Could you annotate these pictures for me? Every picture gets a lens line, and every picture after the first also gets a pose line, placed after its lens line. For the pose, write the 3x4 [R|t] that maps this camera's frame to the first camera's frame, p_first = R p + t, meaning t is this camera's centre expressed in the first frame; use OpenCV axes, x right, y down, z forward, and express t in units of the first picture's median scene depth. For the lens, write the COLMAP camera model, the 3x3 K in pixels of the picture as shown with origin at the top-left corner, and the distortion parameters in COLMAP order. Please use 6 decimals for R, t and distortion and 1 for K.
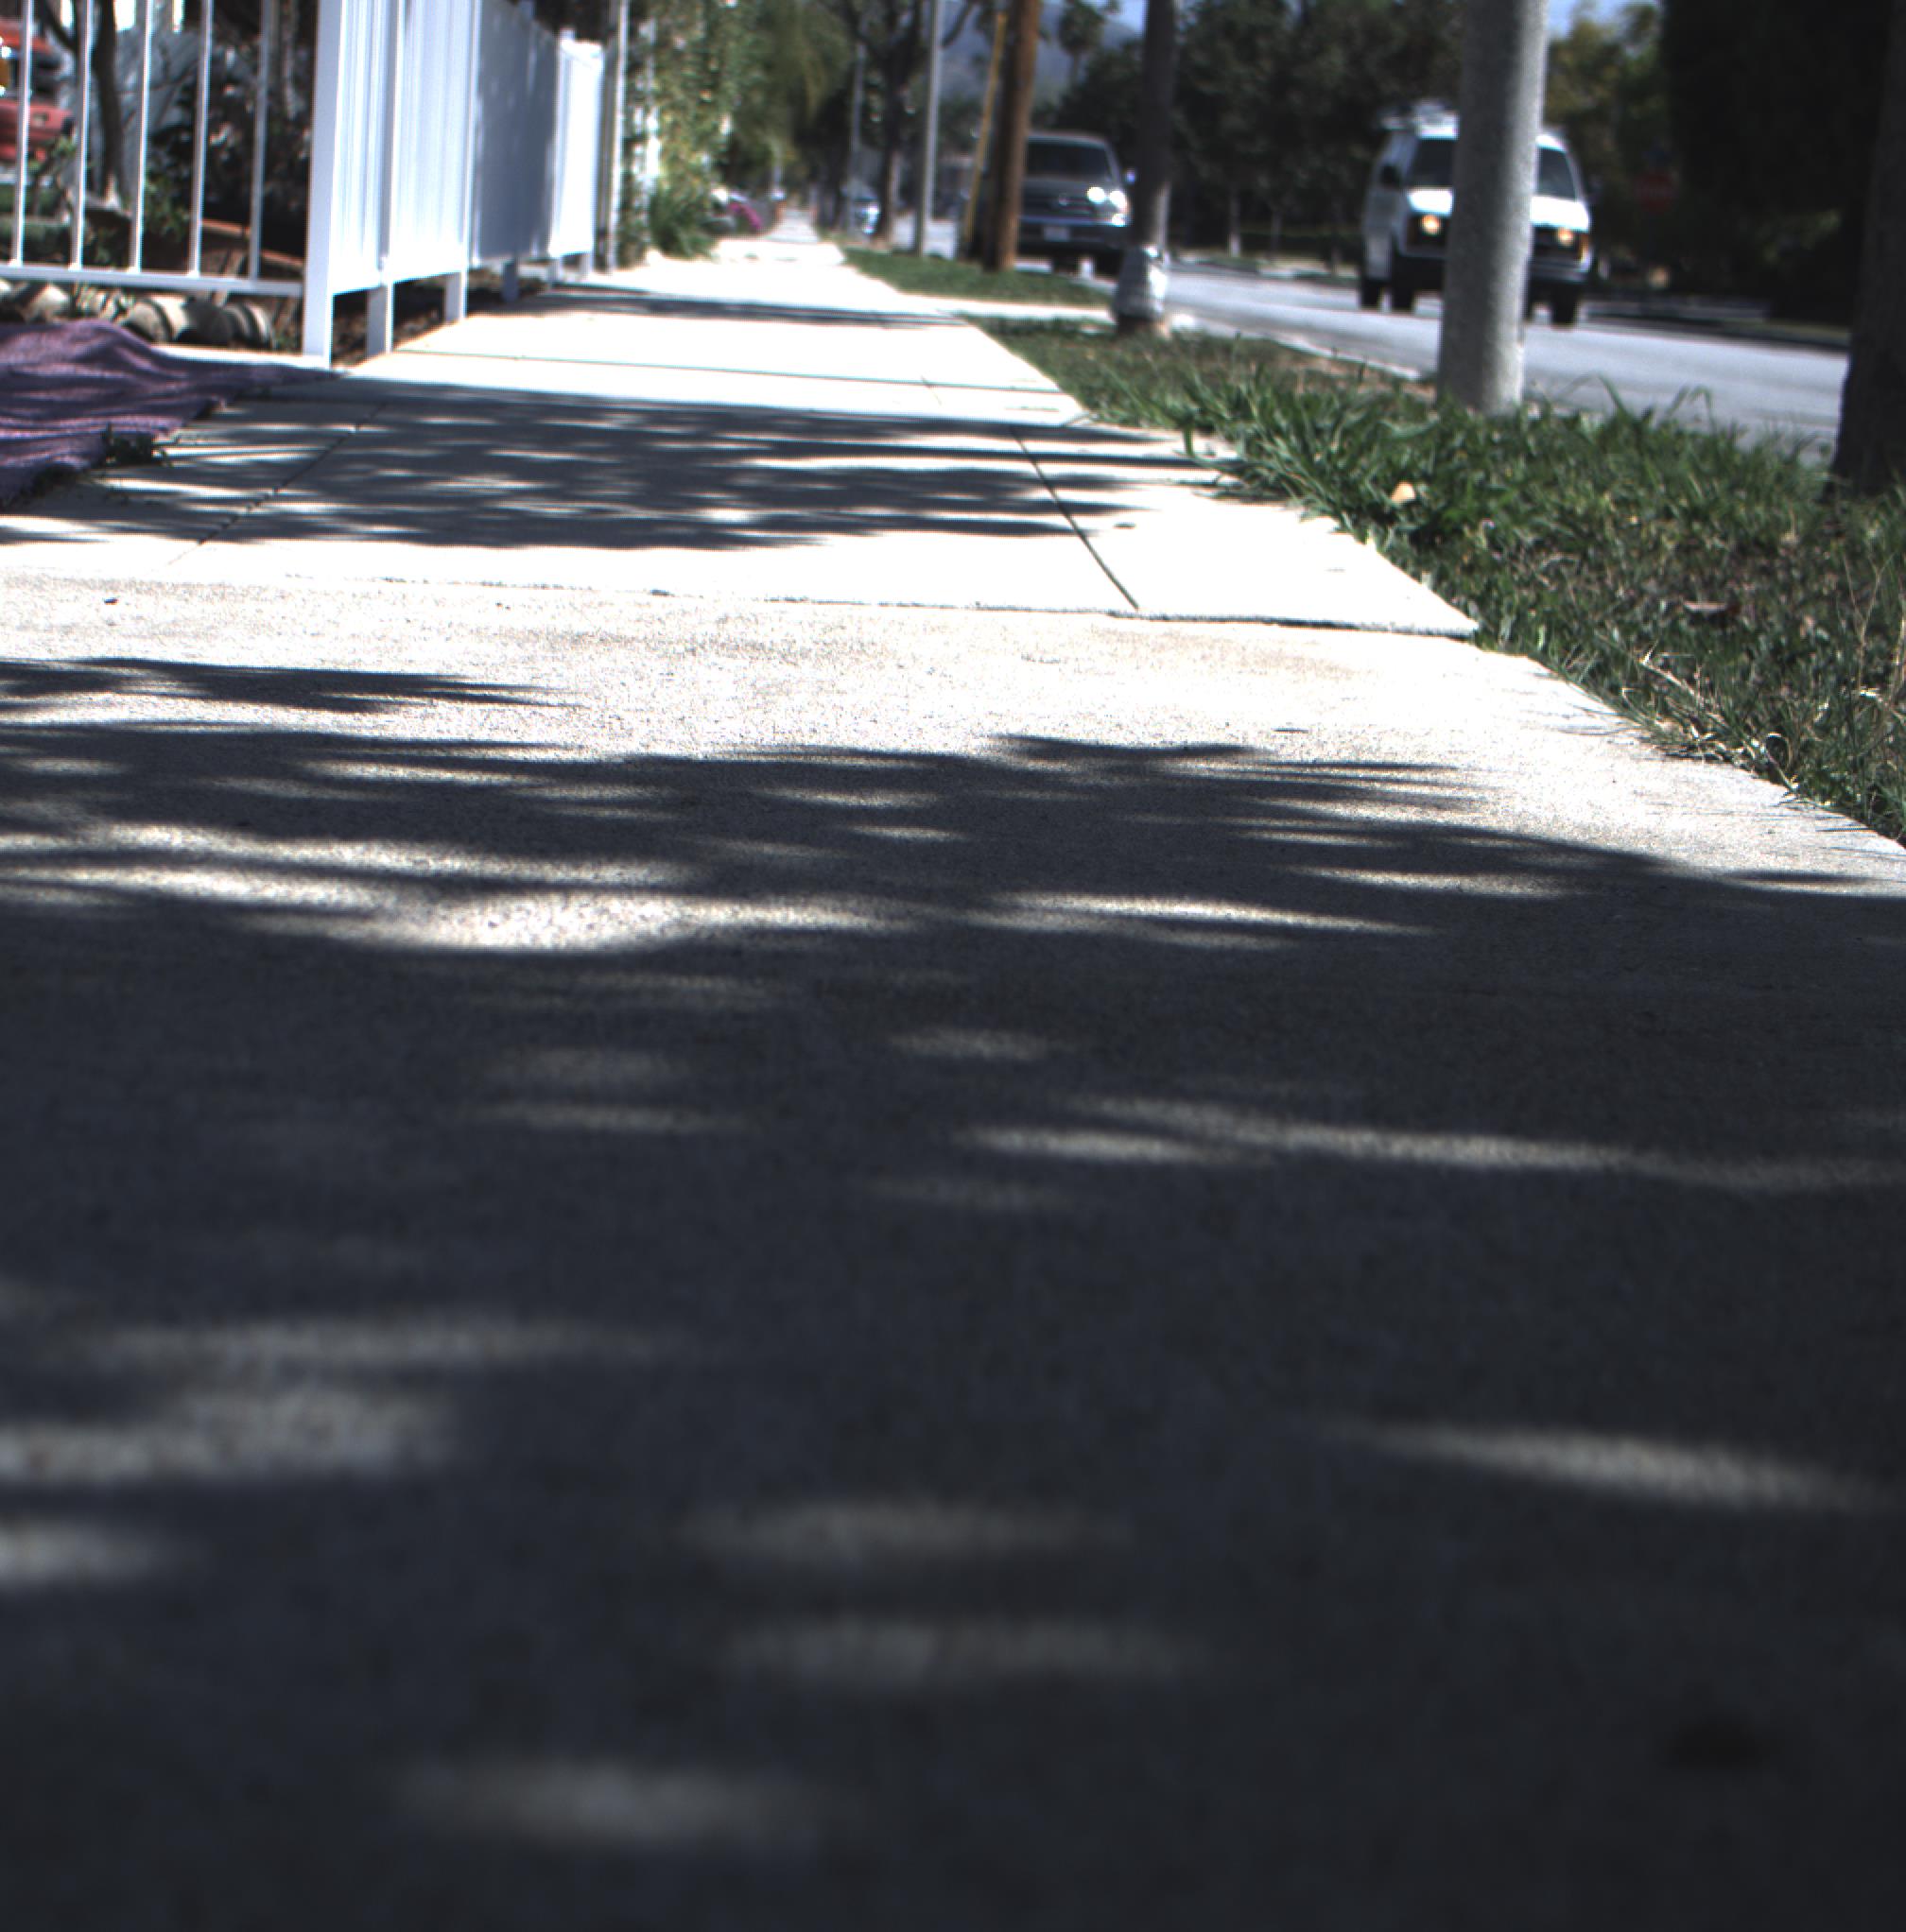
lens RADIAL K [[4389.0, 0, 714.0], [0, 4389.0, 962.3], [0, 0, 1]] dist [-0.173993, 0.873181]
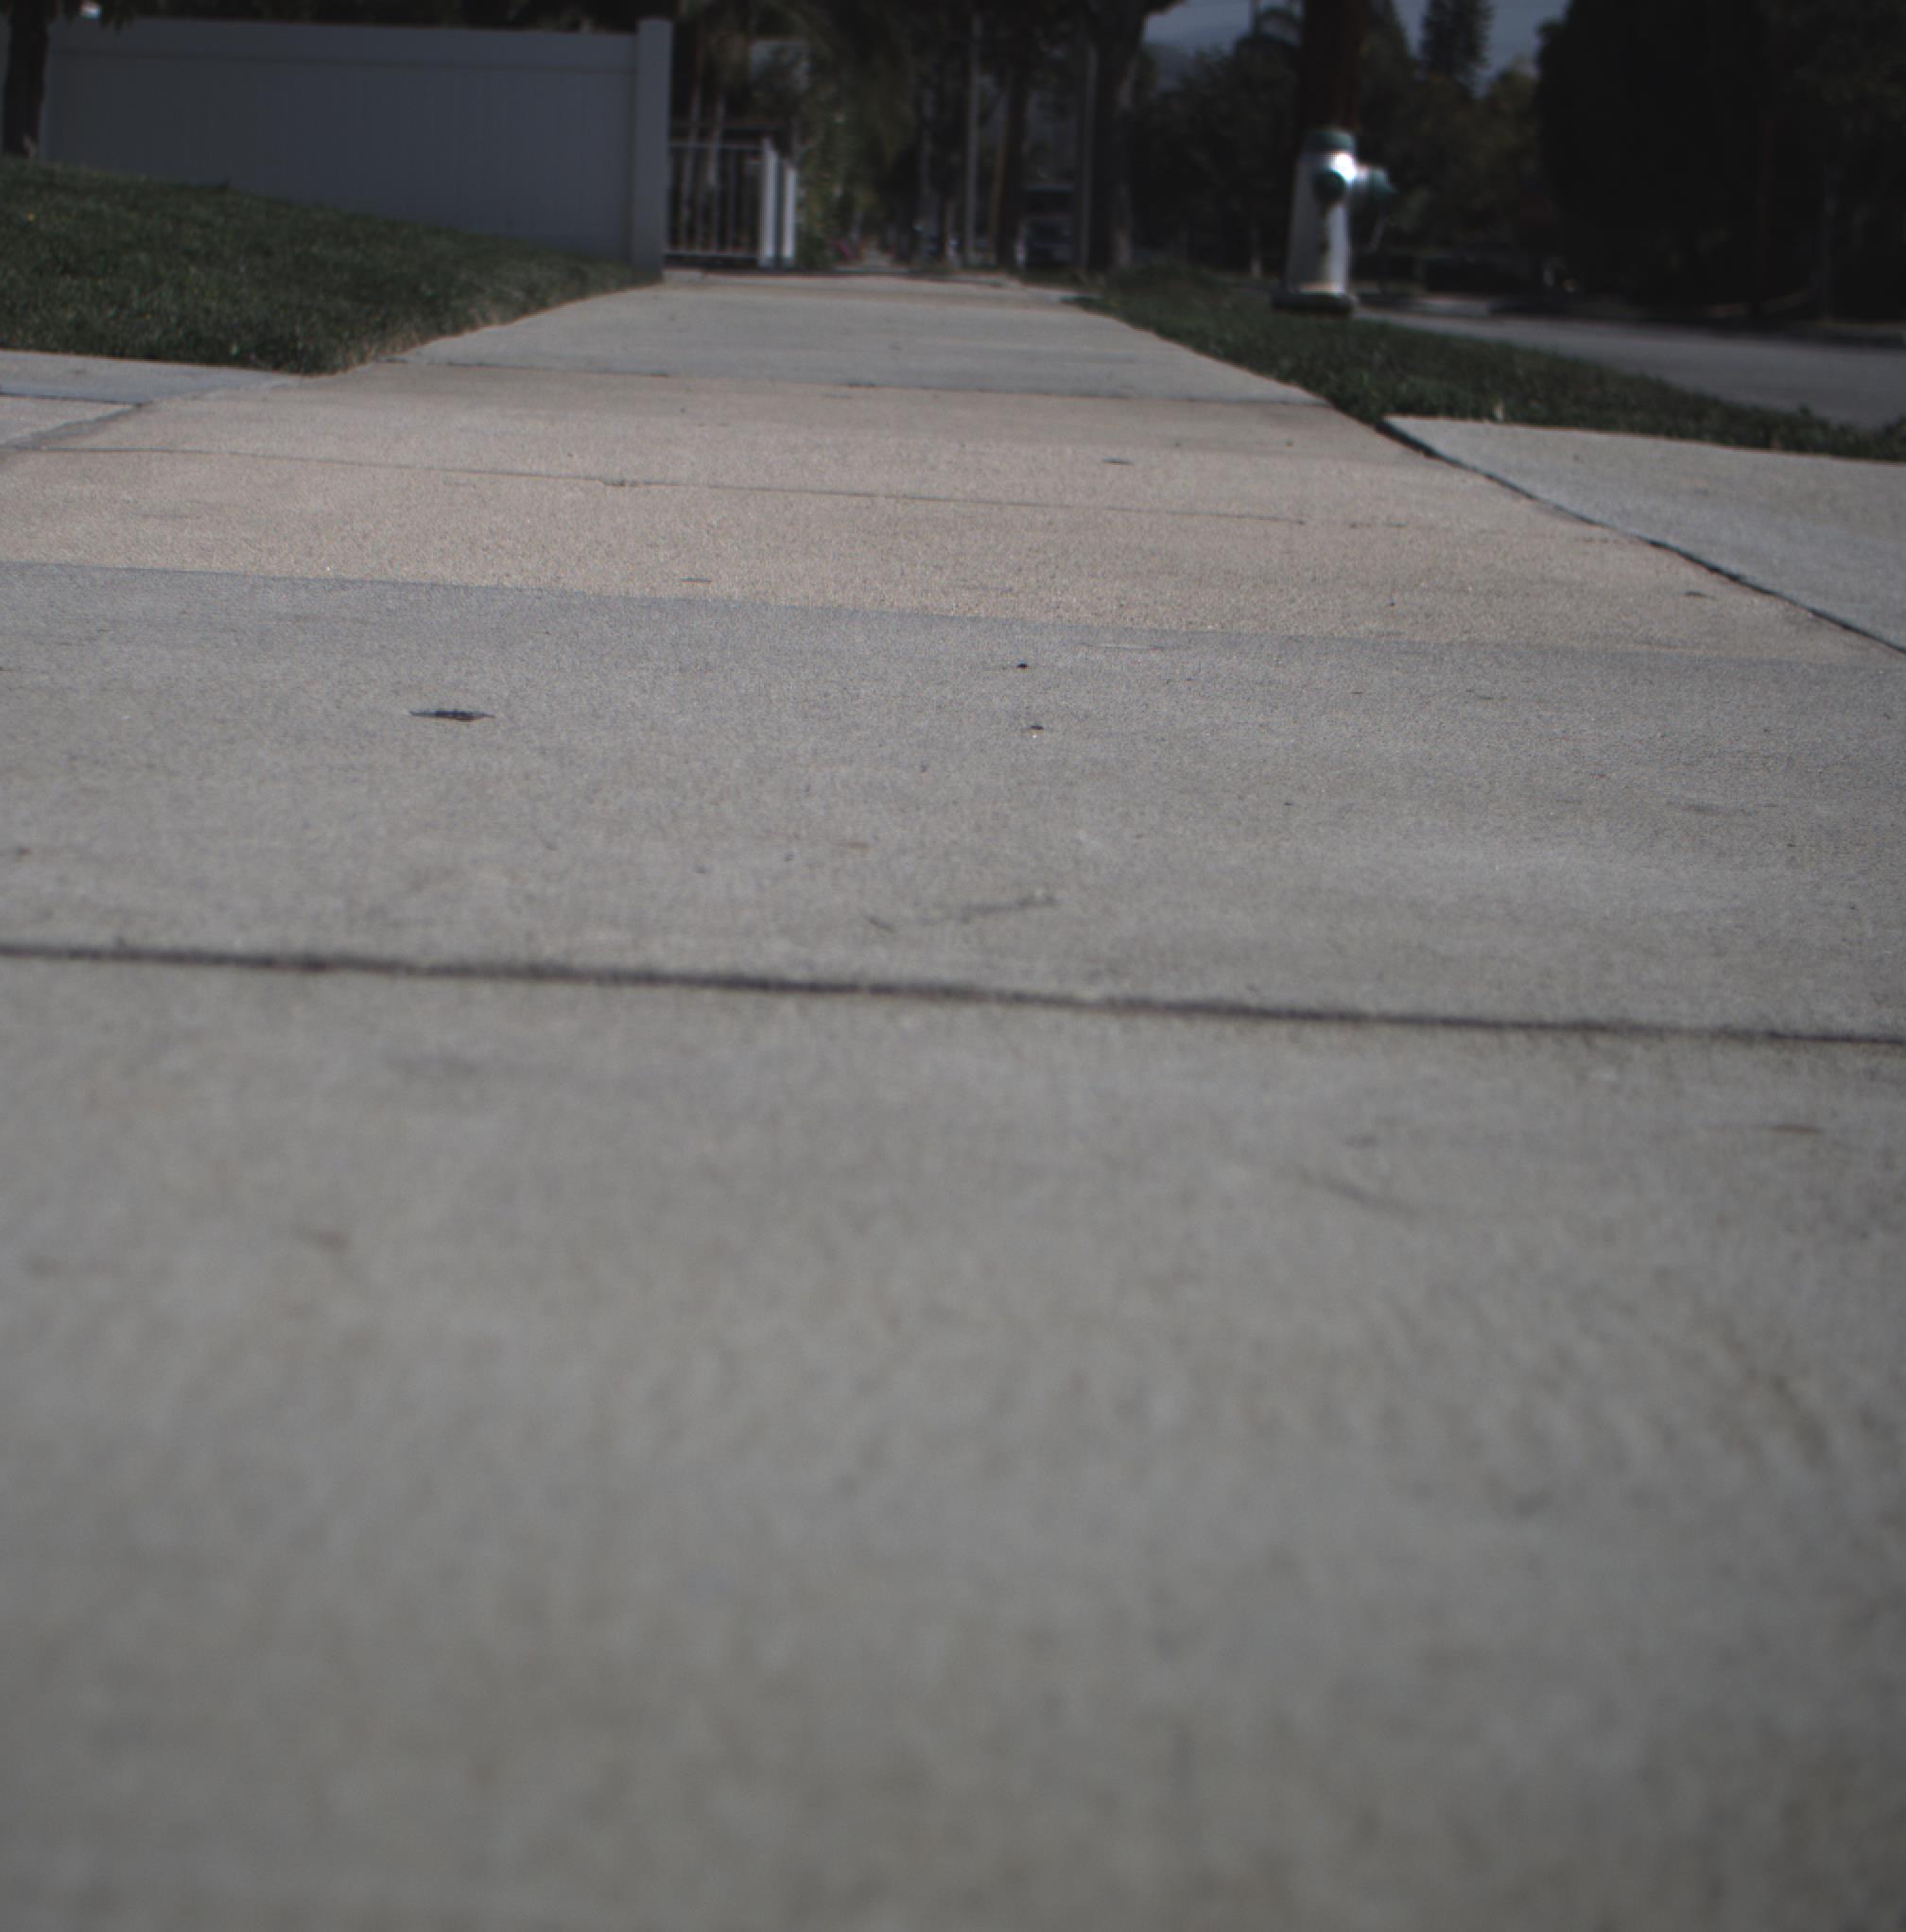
lens RADIAL K [[4389.0, 0, 714.0], [0, 4389.0, 962.3], [0, 0, 1]] dist [-0.173993, 0.873181]
pose [[0.999465, -0.024302, -0.021867, -0.015709], [0.024081, 0.999657, -0.010317, 0.125104], [0.022110, 0.009785, 0.999708, -0.700140]]
